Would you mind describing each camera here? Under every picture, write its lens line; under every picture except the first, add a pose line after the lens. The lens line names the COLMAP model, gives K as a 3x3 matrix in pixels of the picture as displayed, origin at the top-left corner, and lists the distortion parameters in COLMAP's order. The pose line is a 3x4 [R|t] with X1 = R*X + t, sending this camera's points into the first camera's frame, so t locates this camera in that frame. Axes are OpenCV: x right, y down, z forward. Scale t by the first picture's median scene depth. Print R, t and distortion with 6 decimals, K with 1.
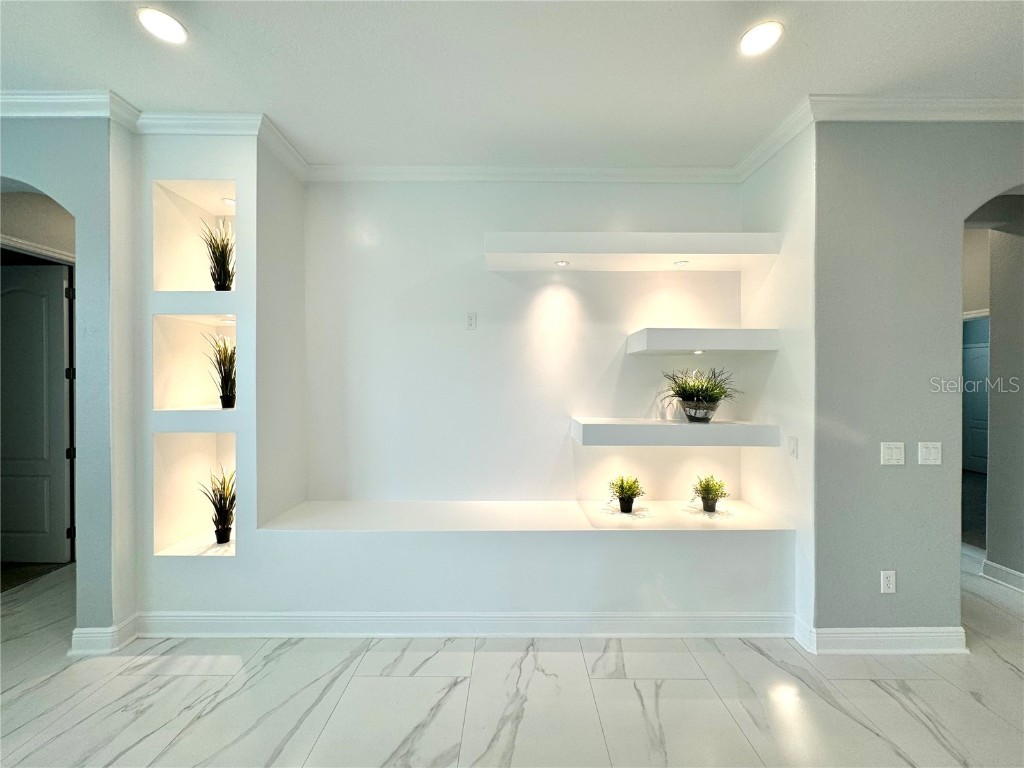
lens RADIAL K [[412.3, 0, 512.0], [0, 412.3, 384.0], [0, 0, 1]] dist [-0.001369, 0.000253]
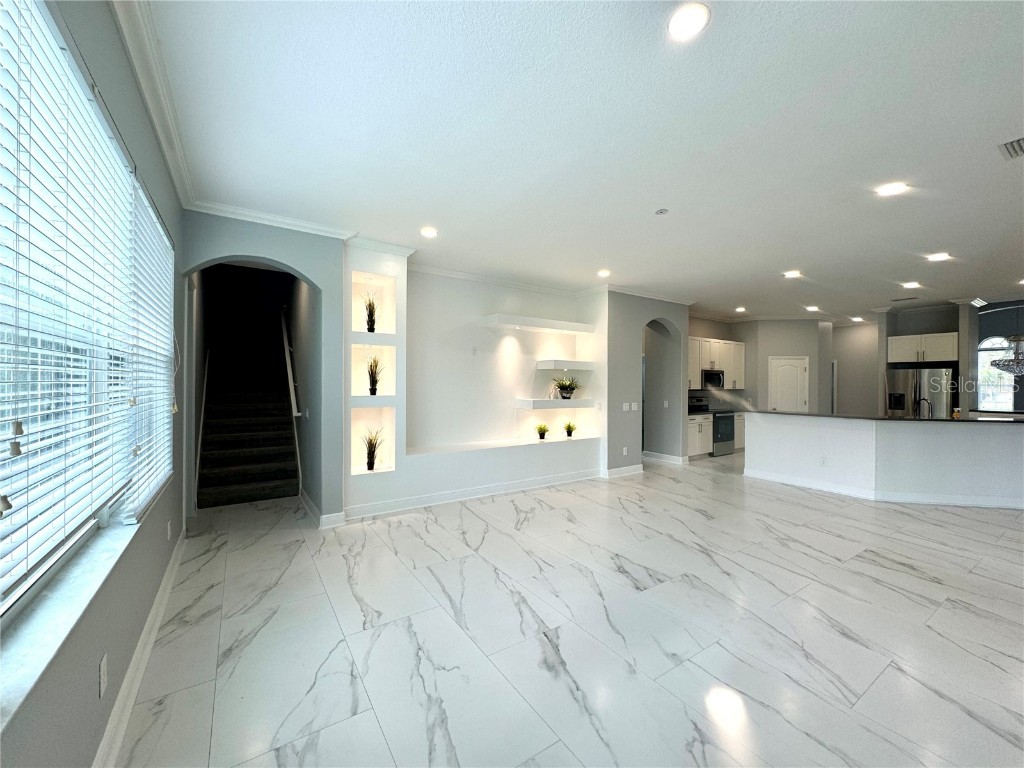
lens RADIAL K [[412.3, 0, 512.0], [0, 412.3, 384.0], [0, 0, 1]] dist [-0.001369, 0.000253]
pose [[0.831205, 0.003047, 0.555958, -1.196679], [0.000514, 0.999980, -0.006249, 0.021238], [-0.555966, 0.005480, 0.831187, -0.852088]]
